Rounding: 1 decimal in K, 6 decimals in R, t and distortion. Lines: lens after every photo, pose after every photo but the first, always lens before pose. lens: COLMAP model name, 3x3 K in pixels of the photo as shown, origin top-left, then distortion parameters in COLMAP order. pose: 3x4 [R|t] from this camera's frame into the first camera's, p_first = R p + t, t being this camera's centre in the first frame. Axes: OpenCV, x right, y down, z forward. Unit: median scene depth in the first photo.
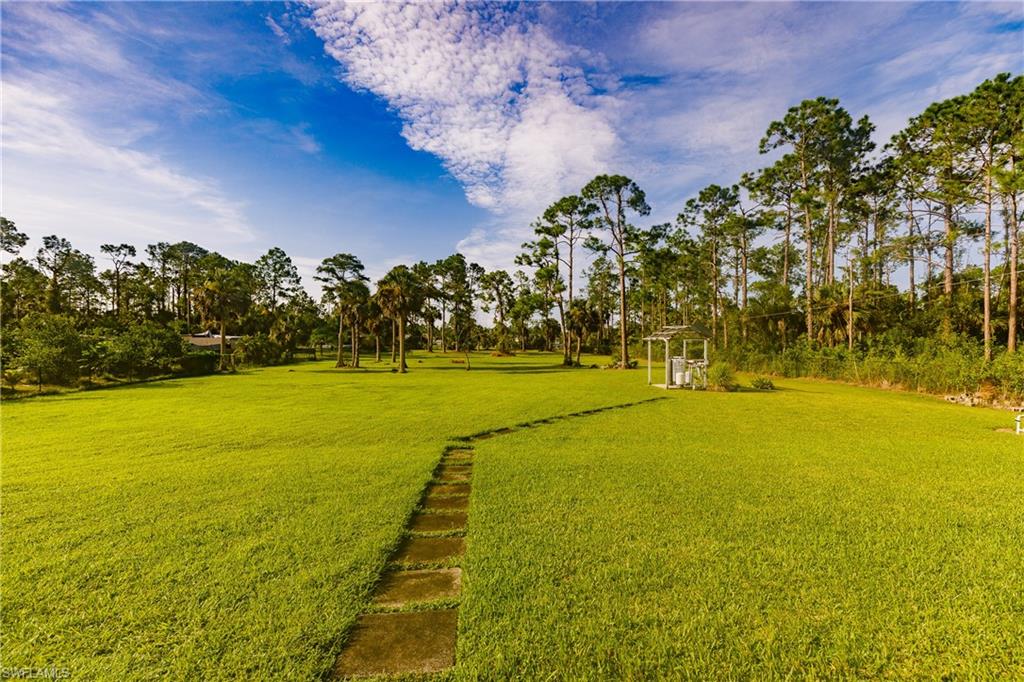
lens RADIAL K [[458.2, 0, 508.9], [0, 458.2, 343.8], [0, 0, 1]] dist [0.010074, 0.001255]
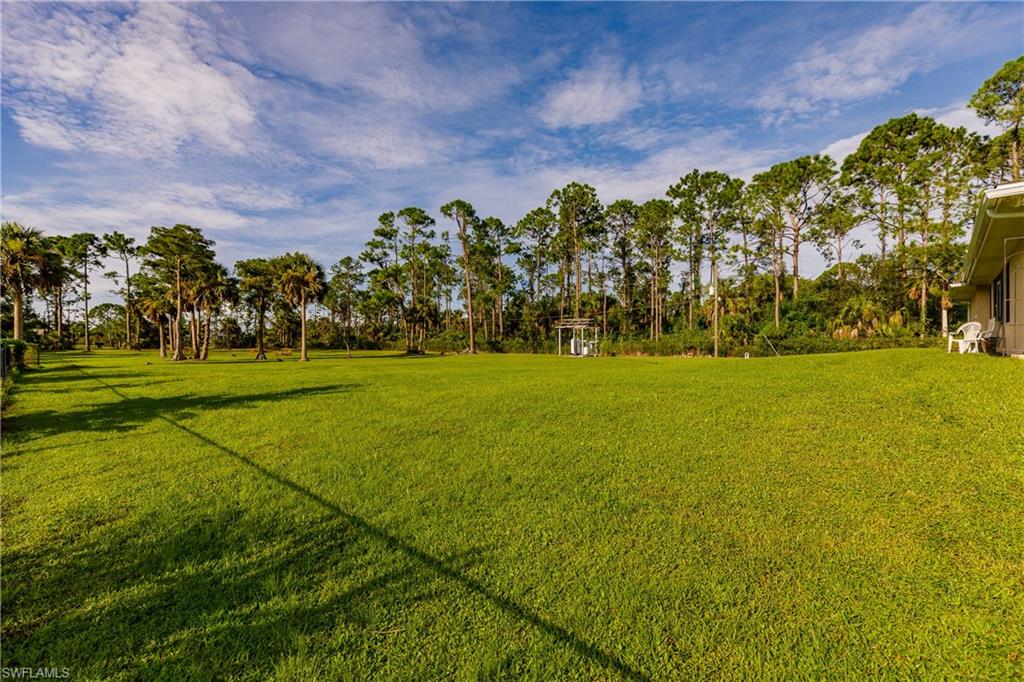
lens RADIAL K [[458.2, 0, 512.9], [0, 458.2, 346.6], [0, 0, 1]] dist [0.010074, 0.001255]
pose [[0.737016, -0.005507, 0.675853, -0.275875], [0.007202, 0.999974, 0.000295, 0.017593], [-0.675837, 0.004650, 0.737036, -0.009972]]
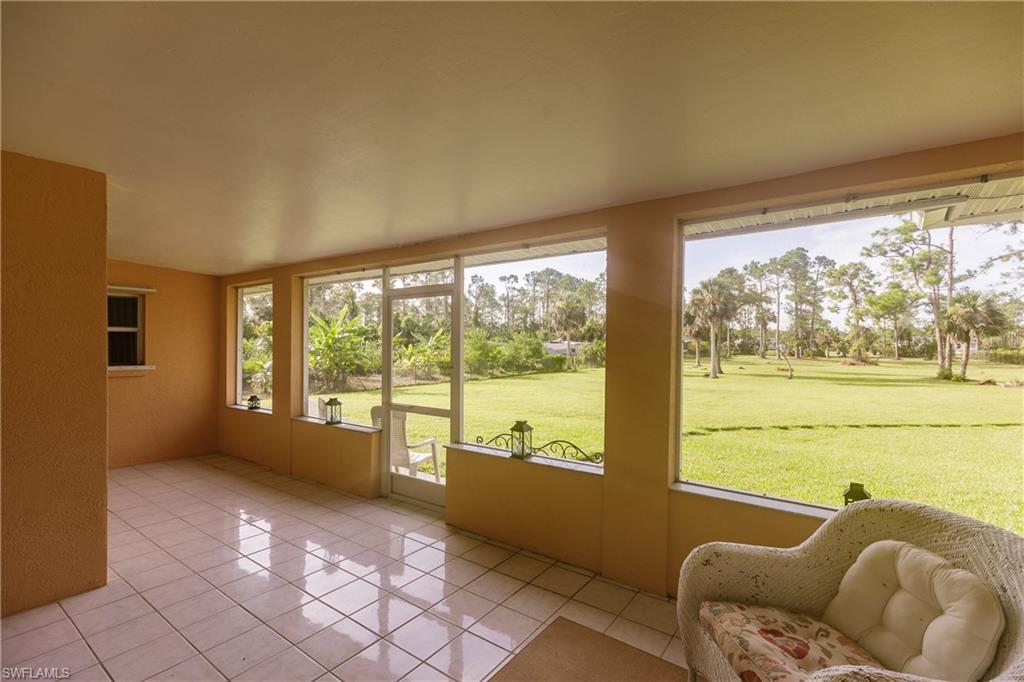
lens RADIAL K [[458.2, 0, 513.4], [0, 458.2, 344.5], [0, 0, 1]] dist [0.010074, 0.001255]
pose [[0.770276, 0.001581, -0.637709, 0.039157], [-0.006041, 0.999970, -0.004818, -0.002216], [0.637682, 0.007564, 0.770263, -0.043320]]
